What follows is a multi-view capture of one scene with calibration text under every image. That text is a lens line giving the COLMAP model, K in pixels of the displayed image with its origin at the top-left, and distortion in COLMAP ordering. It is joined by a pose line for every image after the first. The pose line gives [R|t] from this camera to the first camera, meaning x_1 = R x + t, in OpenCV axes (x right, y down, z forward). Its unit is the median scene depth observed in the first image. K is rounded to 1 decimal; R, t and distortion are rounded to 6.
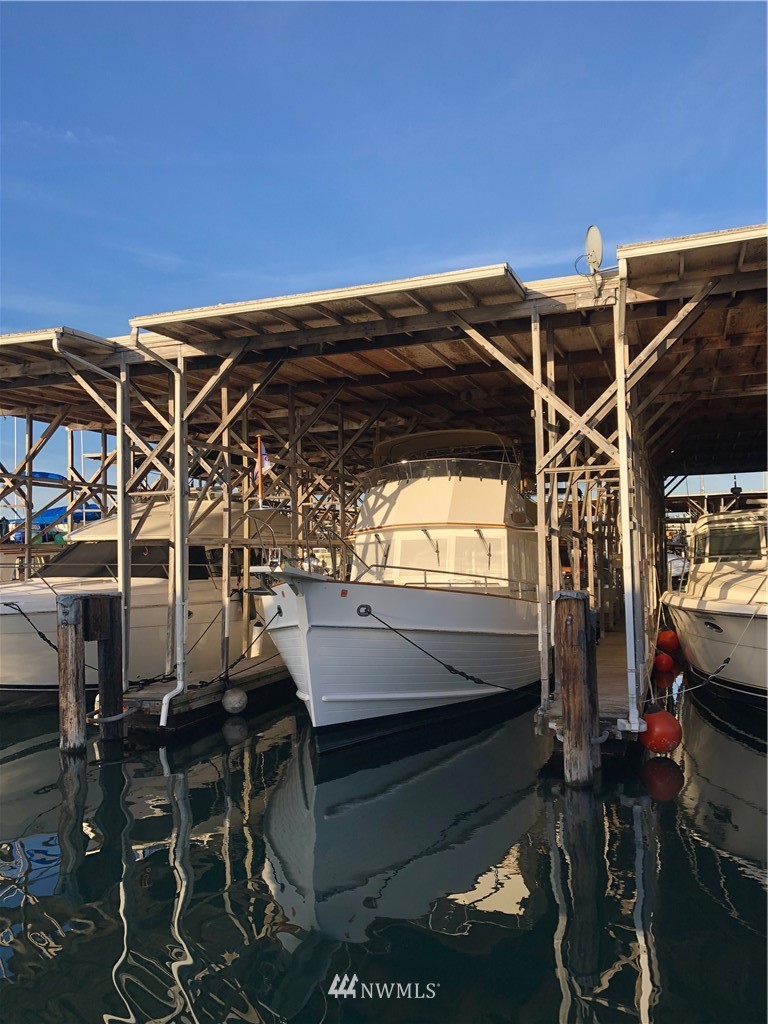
lens RADIAL K [[832.8, 0, 384.0], [0, 832.8, 512.0], [0, 0, 1]] dist [0.005885, 0.000030]
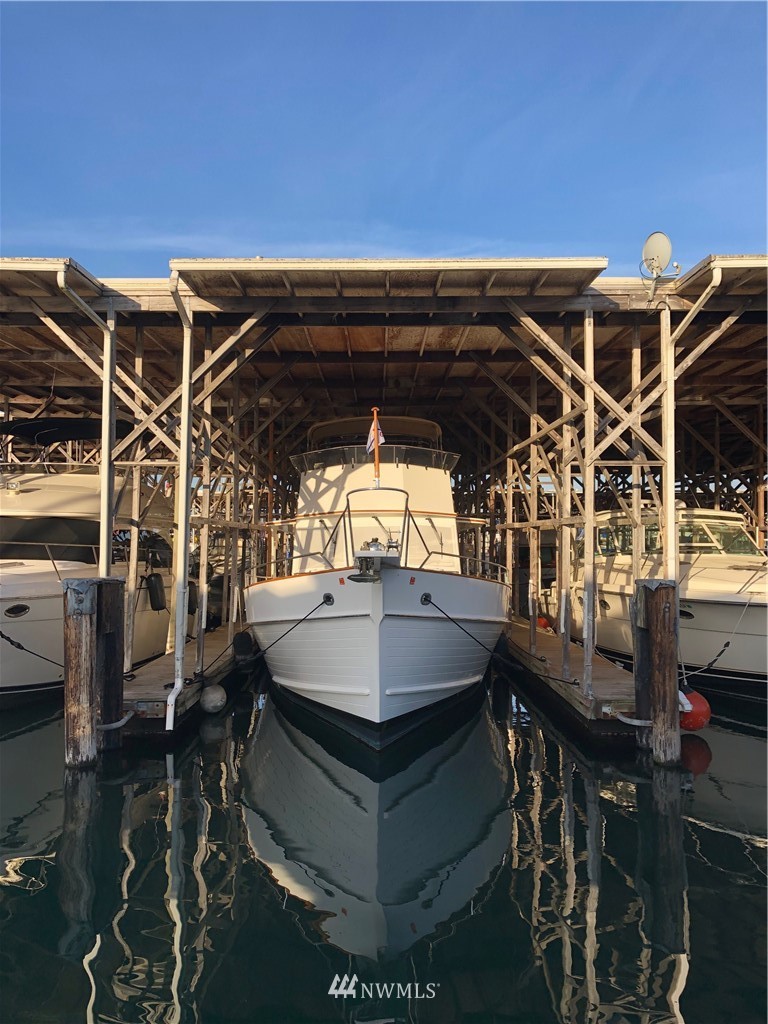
lens RADIAL K [[832.8, 0, 384.0], [0, 832.8, 512.0], [0, 0, 1]] dist [0.005885, 0.000030]
pose [[0.941431, 0.036479, 0.335227, -0.359868], [-0.039962, 0.999195, 0.003494, 0.016097], [-0.334830, -0.016686, 0.942131, 0.105948]]
